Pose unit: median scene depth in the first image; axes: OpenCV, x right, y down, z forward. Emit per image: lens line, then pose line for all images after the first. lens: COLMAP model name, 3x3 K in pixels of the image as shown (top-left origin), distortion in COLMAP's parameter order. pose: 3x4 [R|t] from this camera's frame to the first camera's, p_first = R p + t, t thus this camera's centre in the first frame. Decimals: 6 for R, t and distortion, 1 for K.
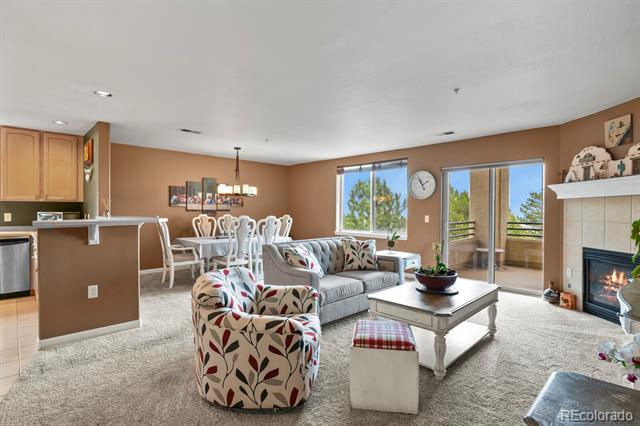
lens RADIAL K [[317.8, 0, 318.8], [0, 317.8, 211.8], [0, 0, 1]] dist [0.016556, -0.004109]
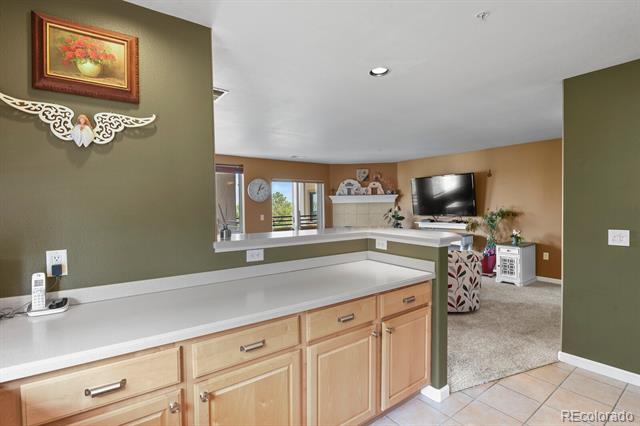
lens RADIAL K [[317.8, 0, 318.9], [0, 317.8, 211.4], [0, 0, 1]] dist [0.016556, -0.004109]
pose [[0.101117, -0.021850, 0.994635, -1.224336], [0.014691, 0.999683, 0.020467, -0.035013], [-0.994766, 0.012543, 0.101406, 0.954430]]
